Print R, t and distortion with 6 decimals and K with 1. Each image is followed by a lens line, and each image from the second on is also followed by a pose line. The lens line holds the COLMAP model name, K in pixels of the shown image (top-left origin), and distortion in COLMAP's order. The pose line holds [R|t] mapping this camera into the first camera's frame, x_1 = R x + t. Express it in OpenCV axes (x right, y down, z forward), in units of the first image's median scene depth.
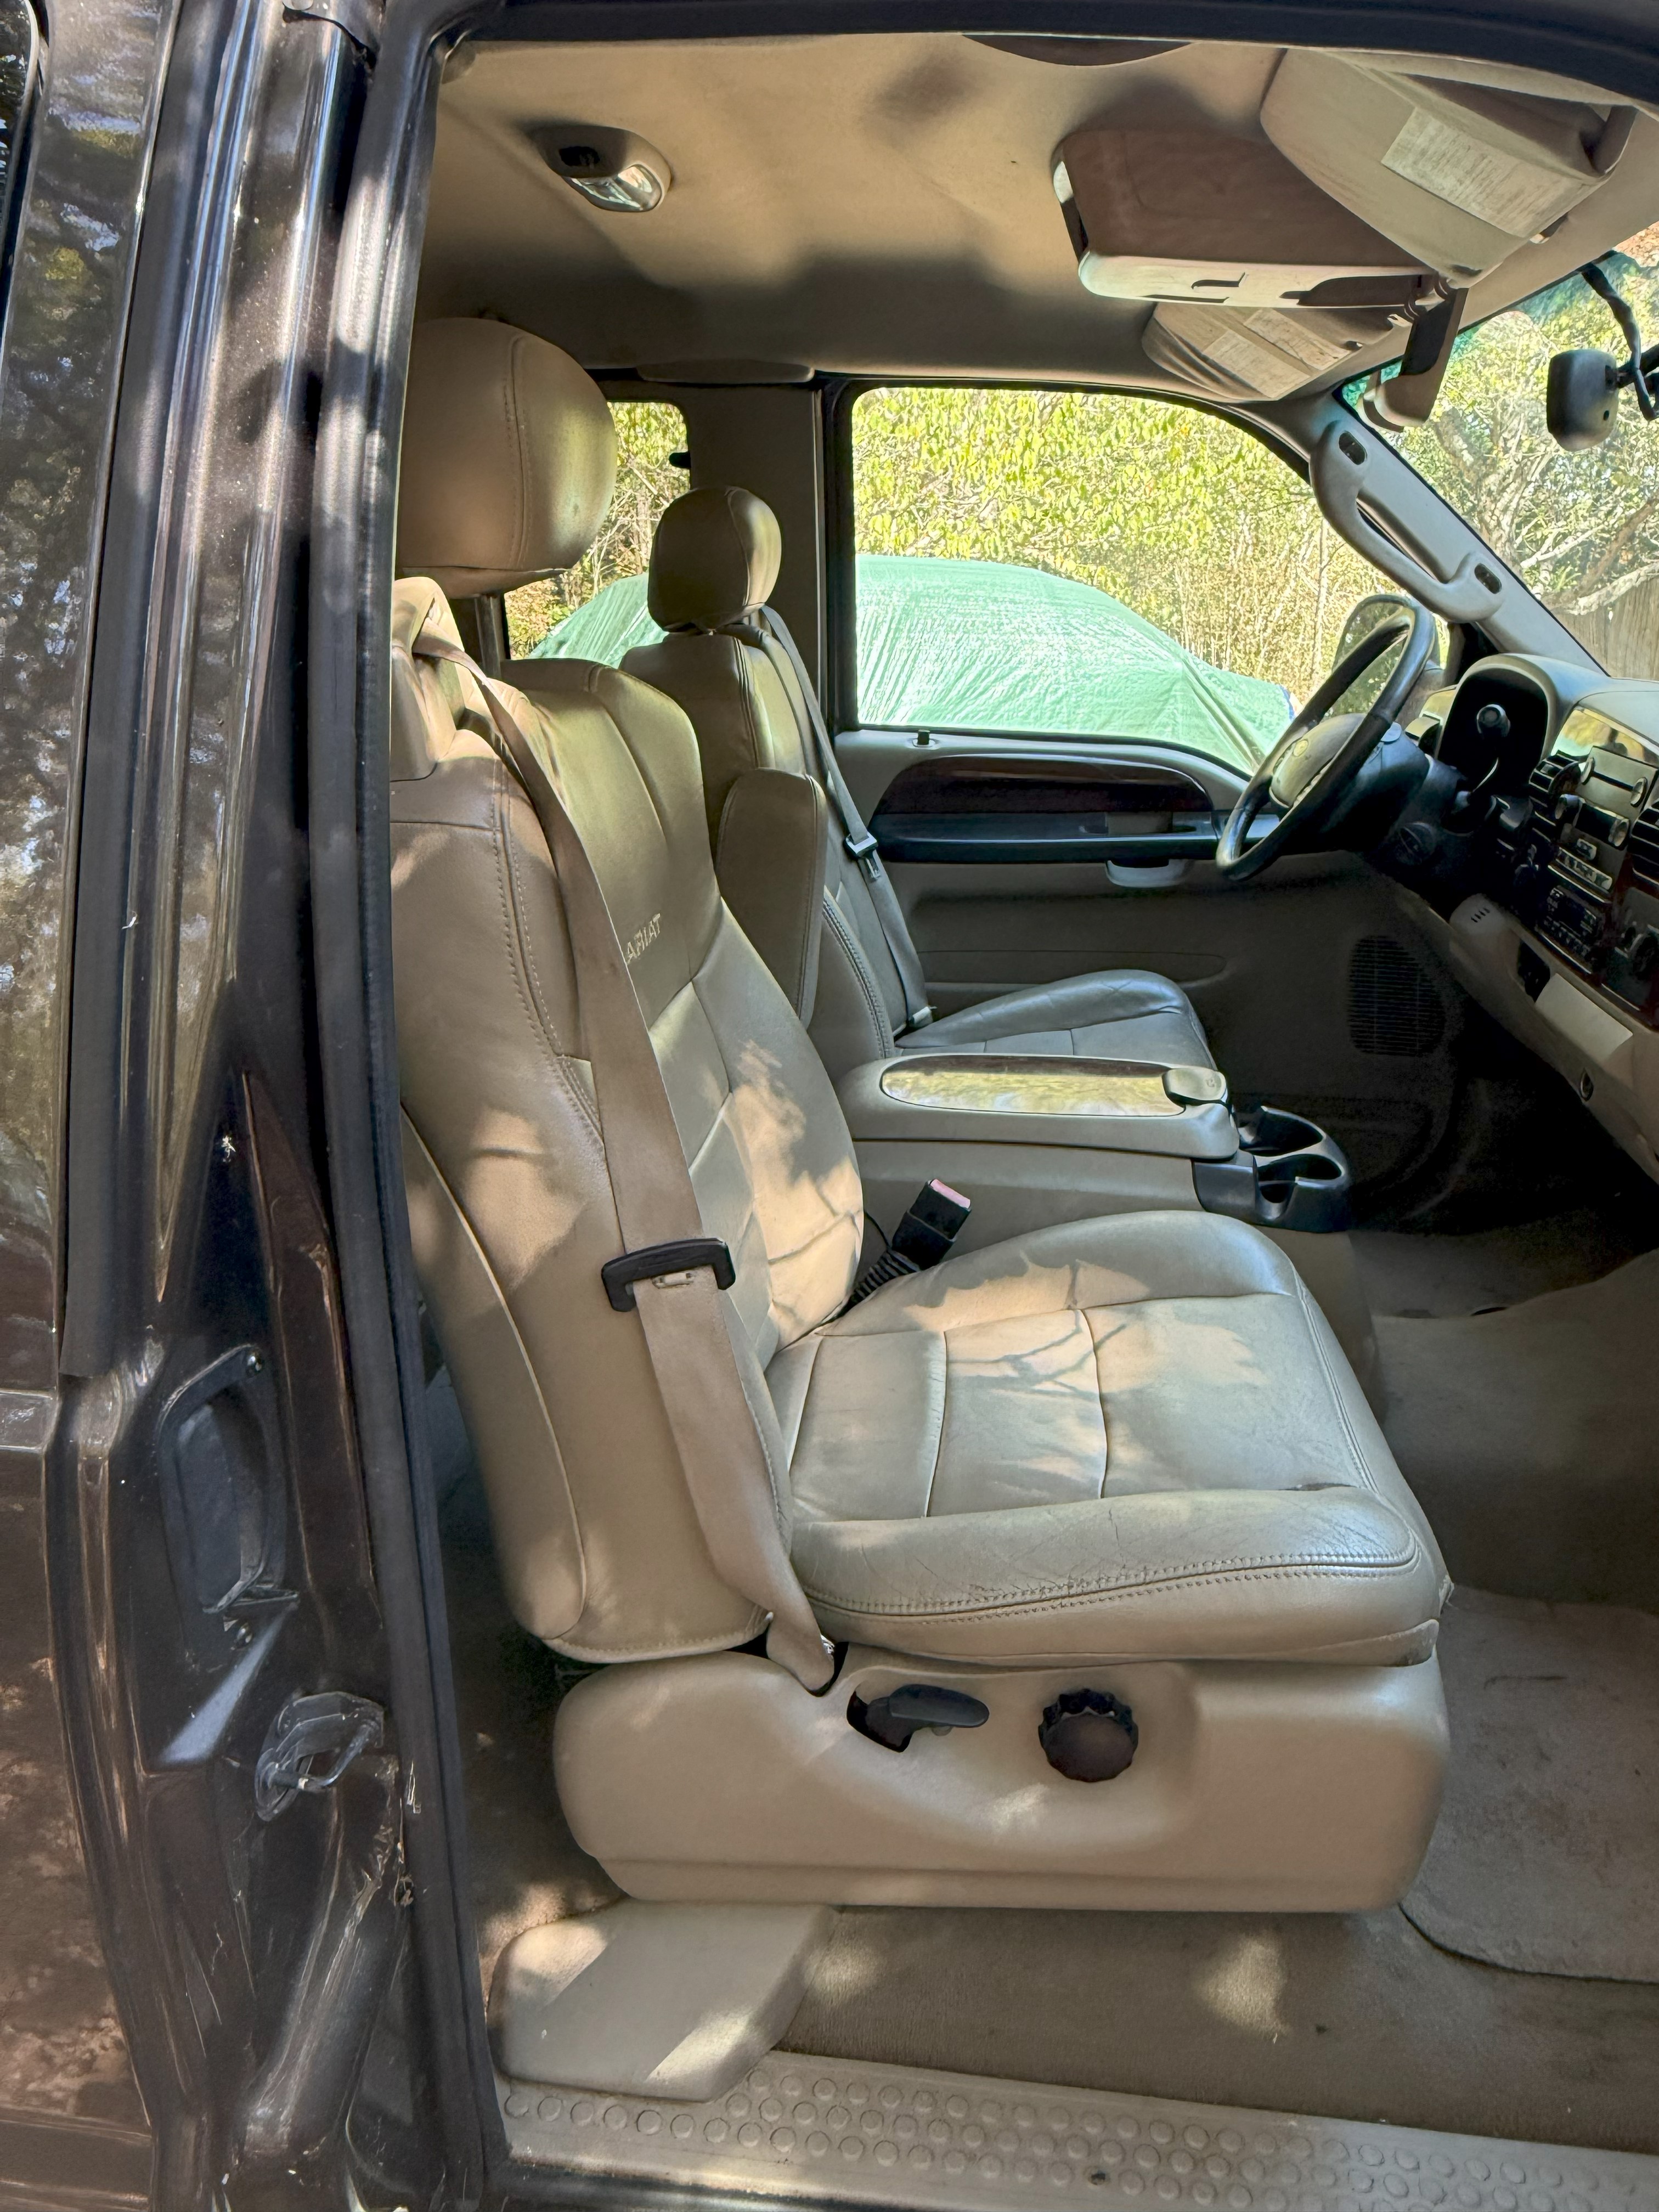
lens RADIAL K [[1569.5, 0, 832.5], [0, 1569.5, 1110.3], [0, 0, 1]] dist [-0.034523, 0.002979]
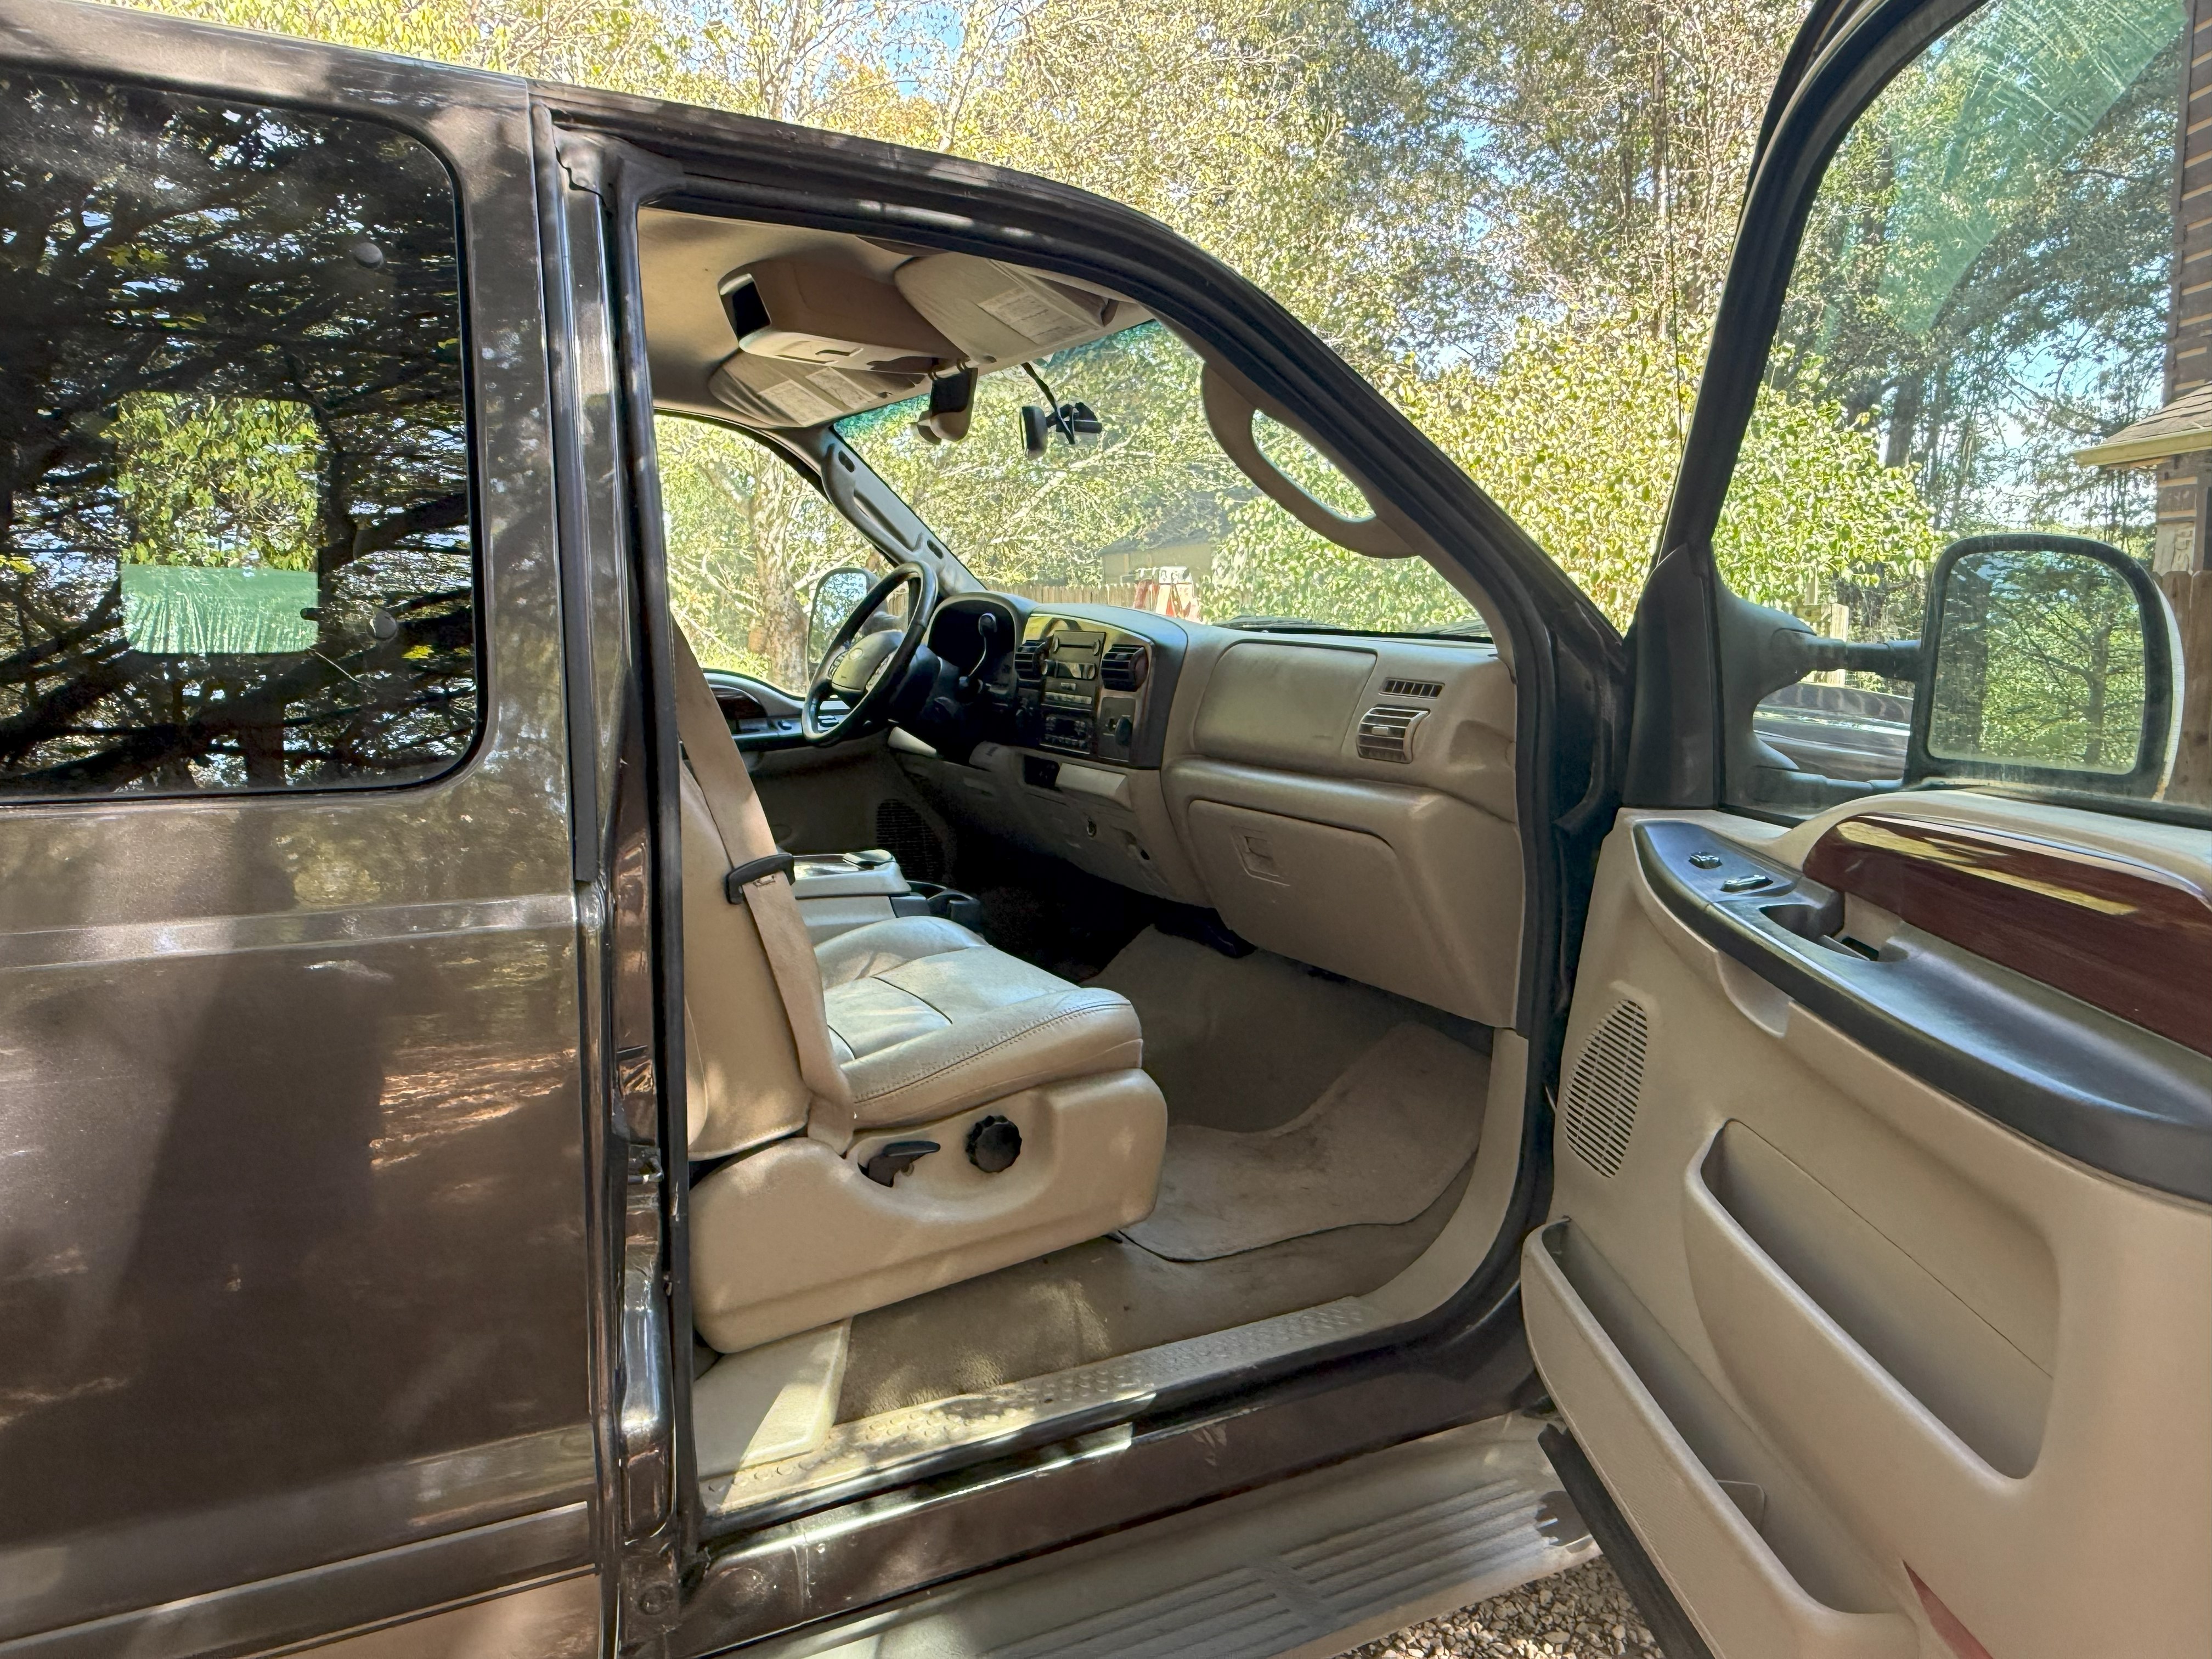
lens RADIAL K [[1569.5, 0, 1103.4], [0, 1569.5, 832.2], [0, 0, 1]] dist [-0.034523, 0.002979]
pose [[0.817377, -0.081029, 0.570376, -0.394014], [0.186426, 0.973991, -0.128789, 0.176732], [-0.545106, 0.211602, 0.811224, -0.303060]]
